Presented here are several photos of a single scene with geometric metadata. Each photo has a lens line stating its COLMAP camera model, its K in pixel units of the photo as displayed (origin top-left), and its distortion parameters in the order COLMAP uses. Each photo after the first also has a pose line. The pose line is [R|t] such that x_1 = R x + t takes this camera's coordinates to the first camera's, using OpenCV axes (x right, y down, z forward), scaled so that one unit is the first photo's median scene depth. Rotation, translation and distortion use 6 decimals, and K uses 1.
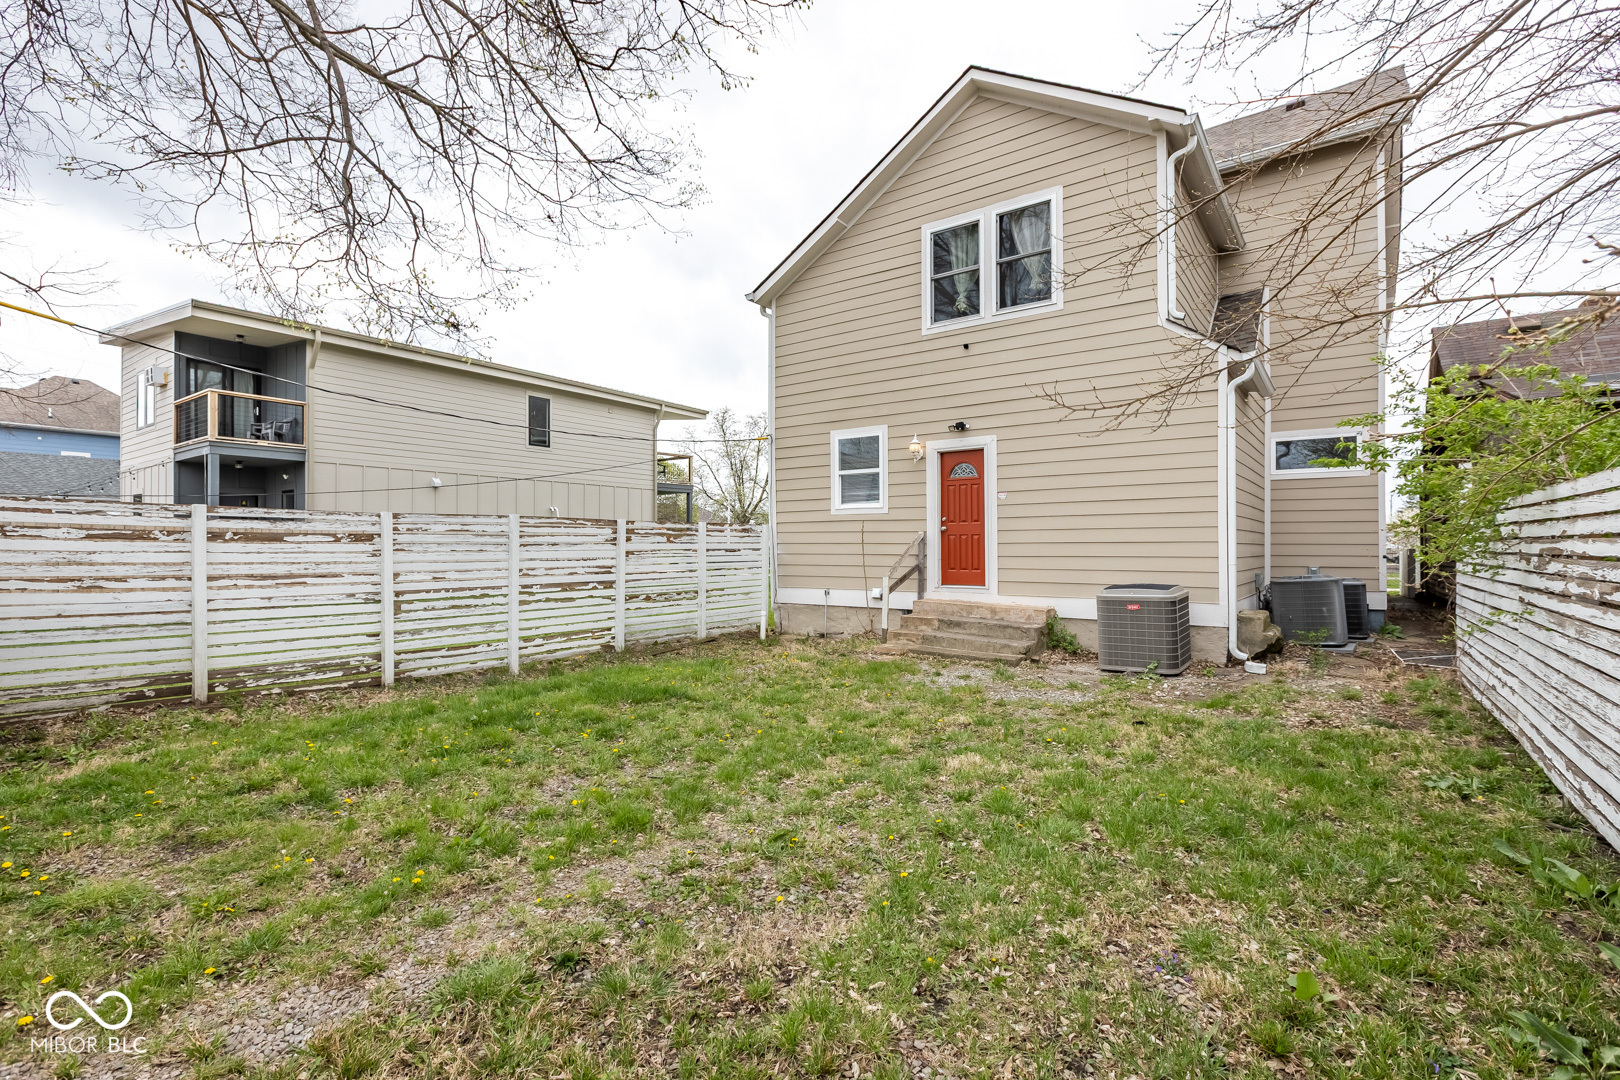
lens RADIAL K [[728.4, 0, 819.0], [0, 728.4, 541.3], [0, 0, 1]] dist [-0.011681, 0.000736]
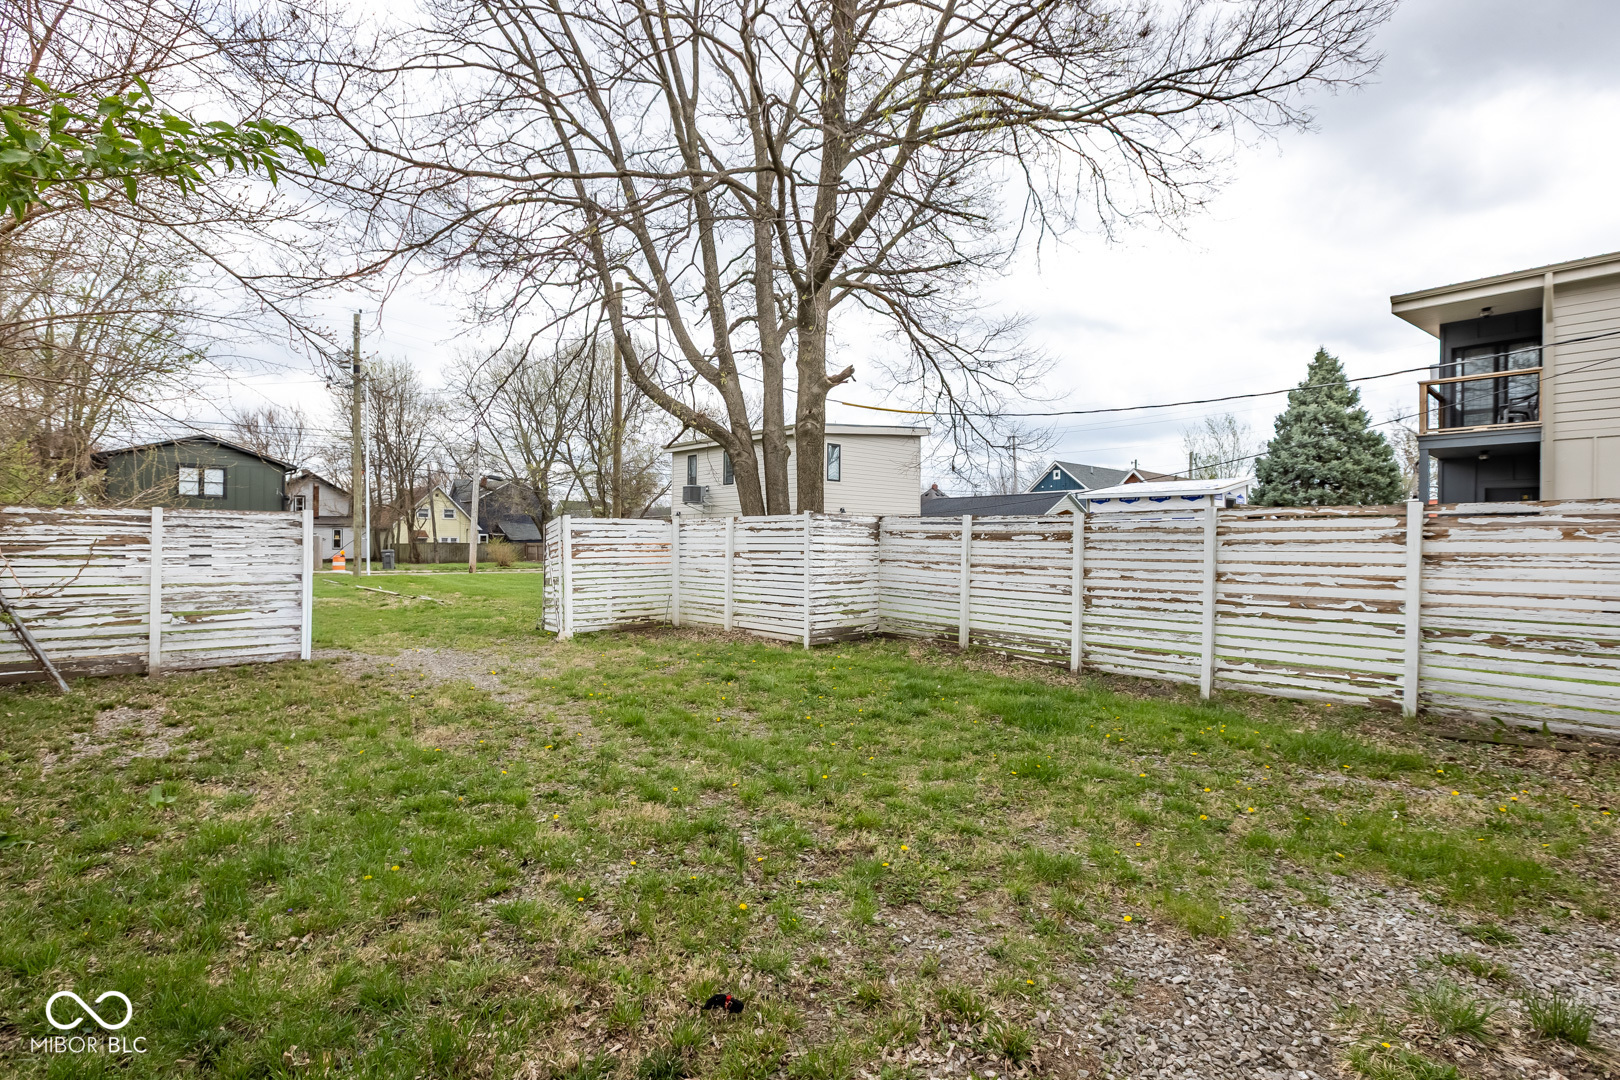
lens RADIAL K [[765.3, 0, 805.5], [0, 765.3, 538.0], [0, 0, 1]] dist [-0.002965, 0.000017]
pose [[-0.219047, -0.007201, -0.975688, 0.462458], [-0.000355, 0.999973, -0.007301, 0.004618], [0.975714, -0.001252, -0.219044, 0.634564]]
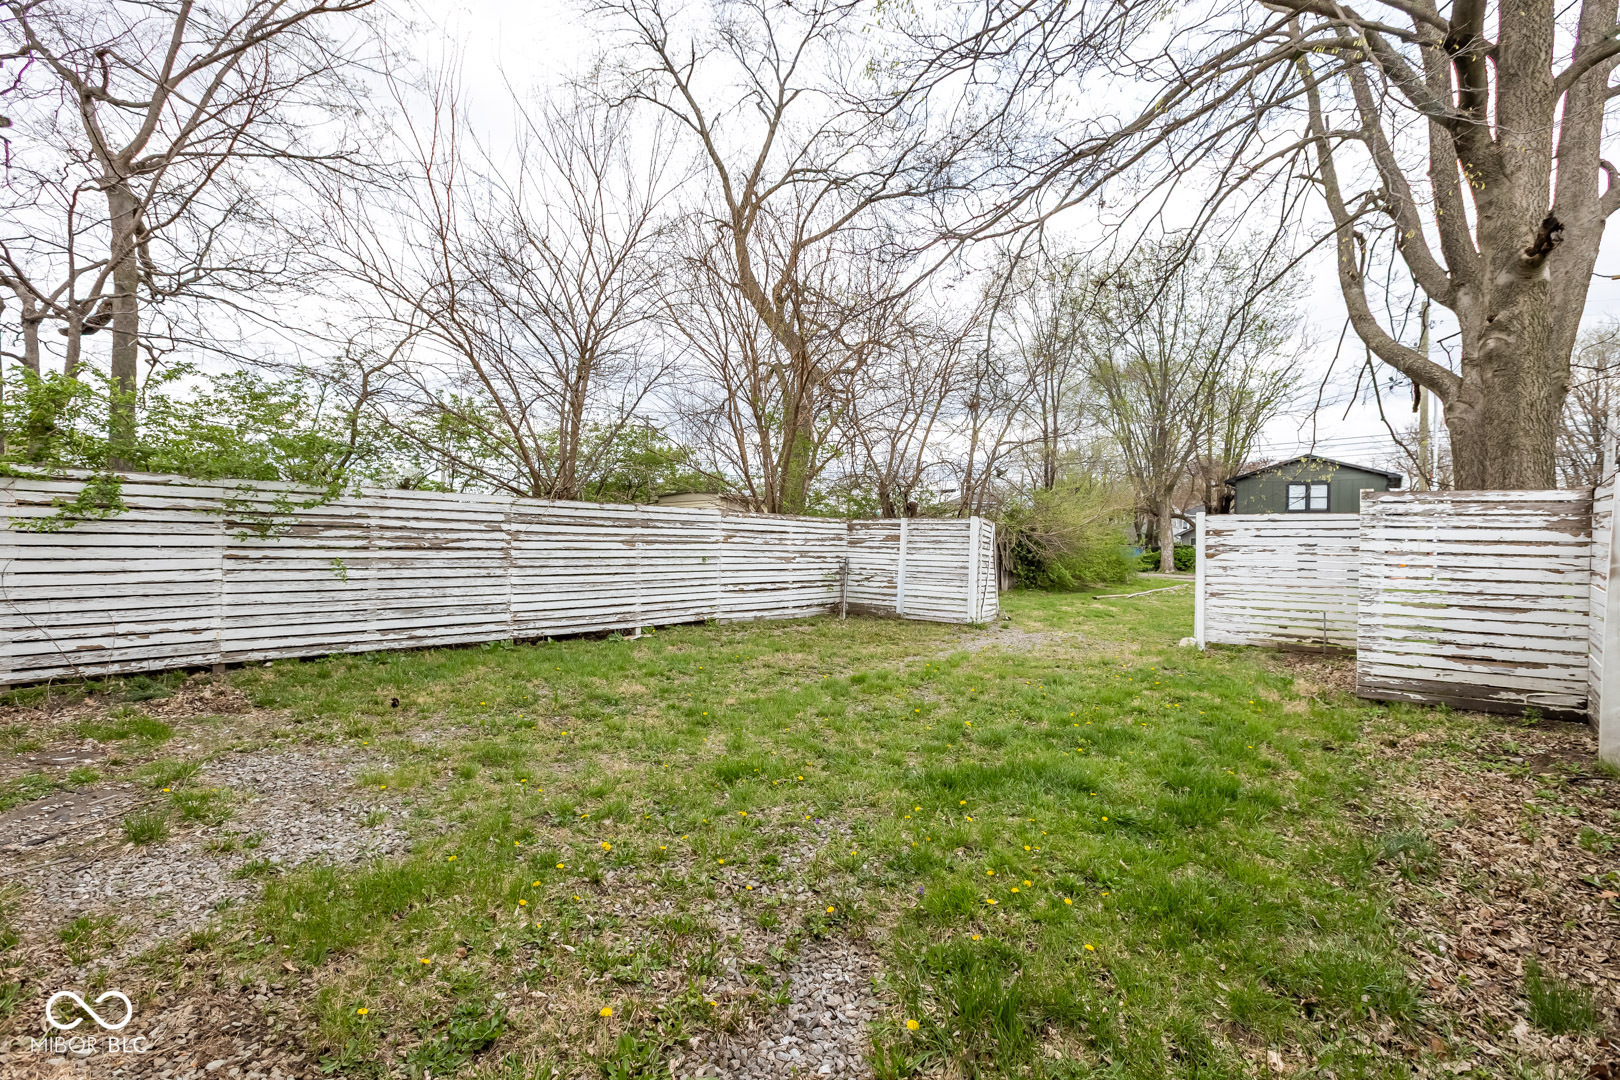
lens RADIAL K [[749.0, 0, 800.8], [0, 749.0, 541.4], [0, 0, 1]] dist [-0.000428, 0.000099]
pose [[-0.996628, -0.018495, 0.079937, -0.093160], [-0.019164, 0.999787, -0.007609, 0.020040], [-0.079779, -0.009115, -0.996771, 1.092172]]
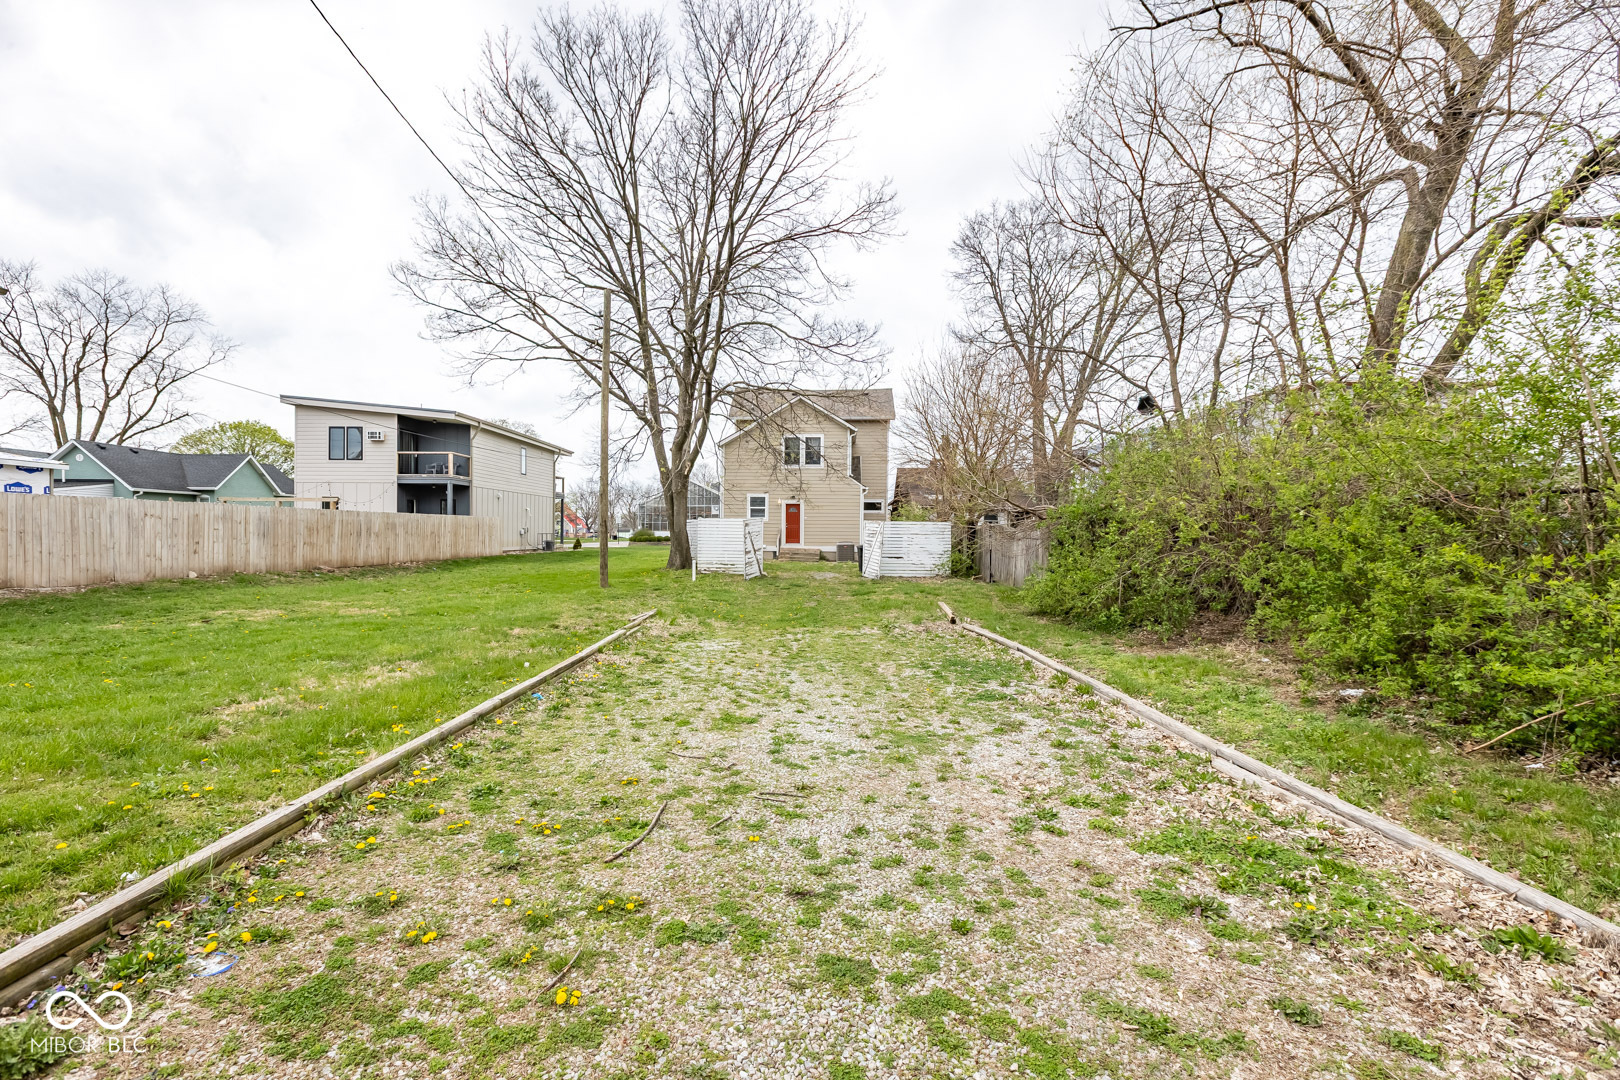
lens RADIAL K [[731.8, 0, 800.3], [0, 731.8, 534.7], [0, 0, 1]] dist [-0.000298, 0.000384]
pose [[0.837493, 0.006036, 0.546415, -1.712406], [-0.012689, 0.999884, 0.008405, -0.009245], [-0.546301, -0.013973, 0.837473, -1.966179]]
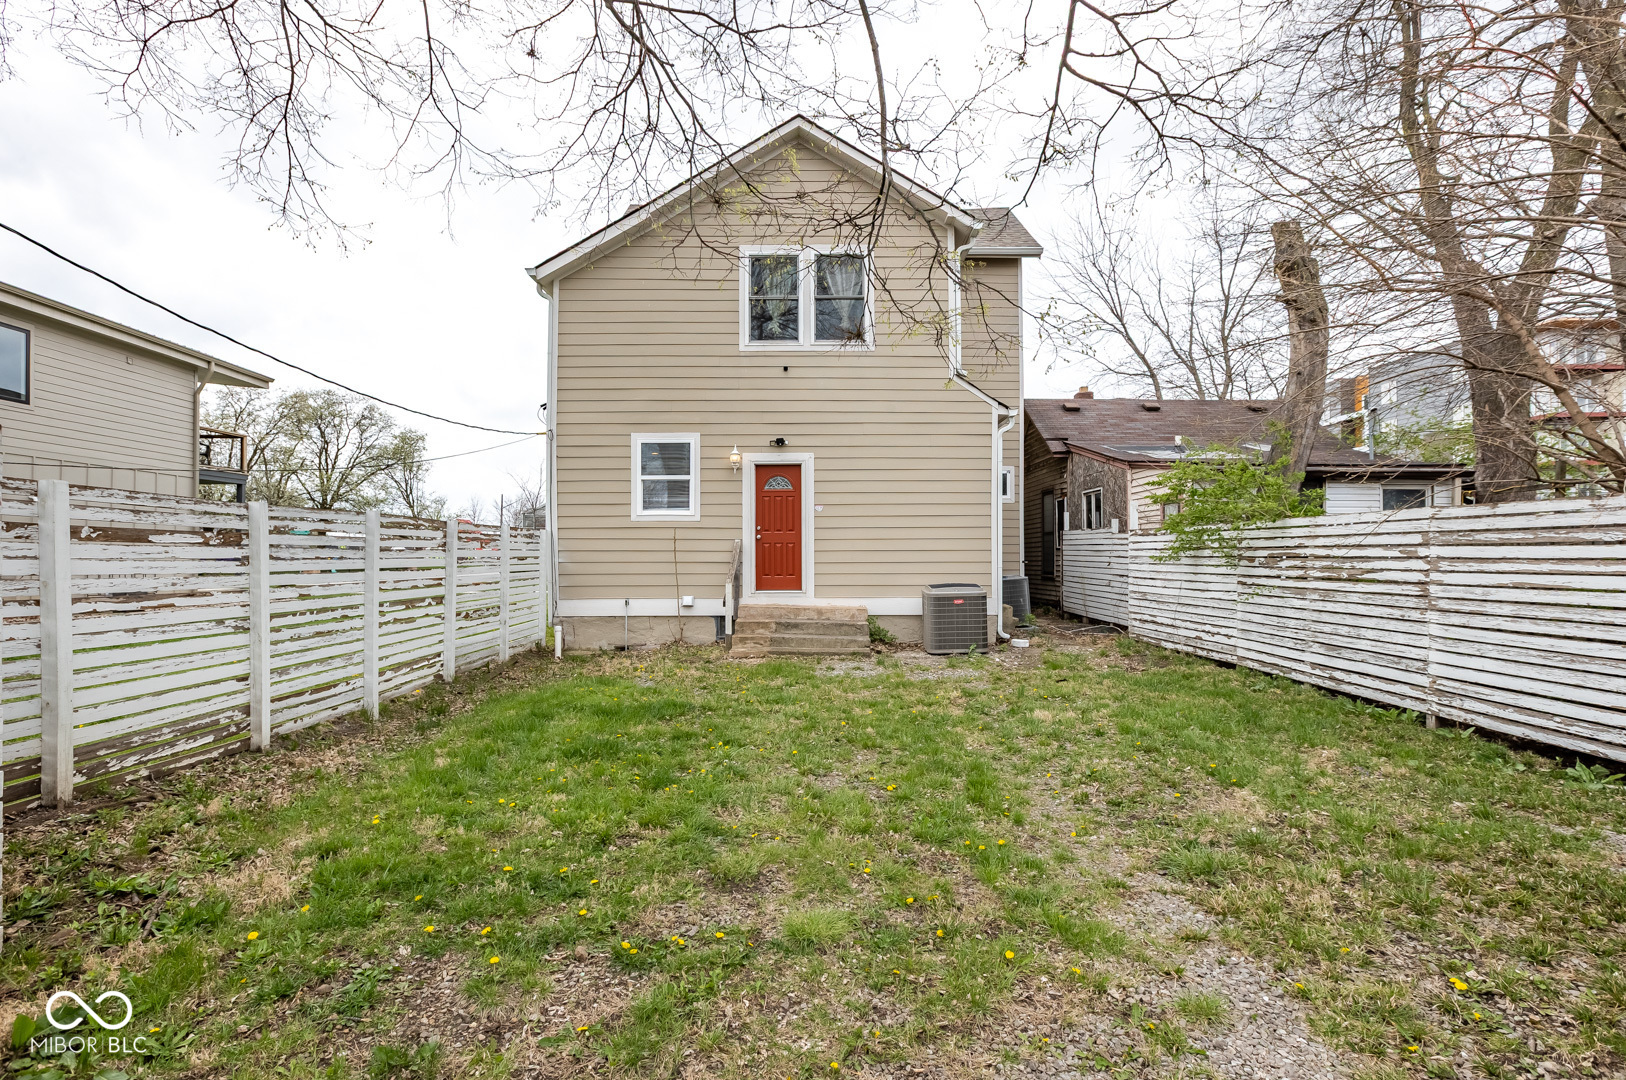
lens RADIAL K [[768.2, 0, 808.4], [0, 768.2, 538.0], [0, 0, 1]] dist [-0.002965, 0.000017]
pose [[0.808747, 0.013268, 0.588006, -0.449408], [-0.002576, 0.999816, -0.019018, 0.005233], [-0.588150, 0.013867, 0.808633, 0.061927]]
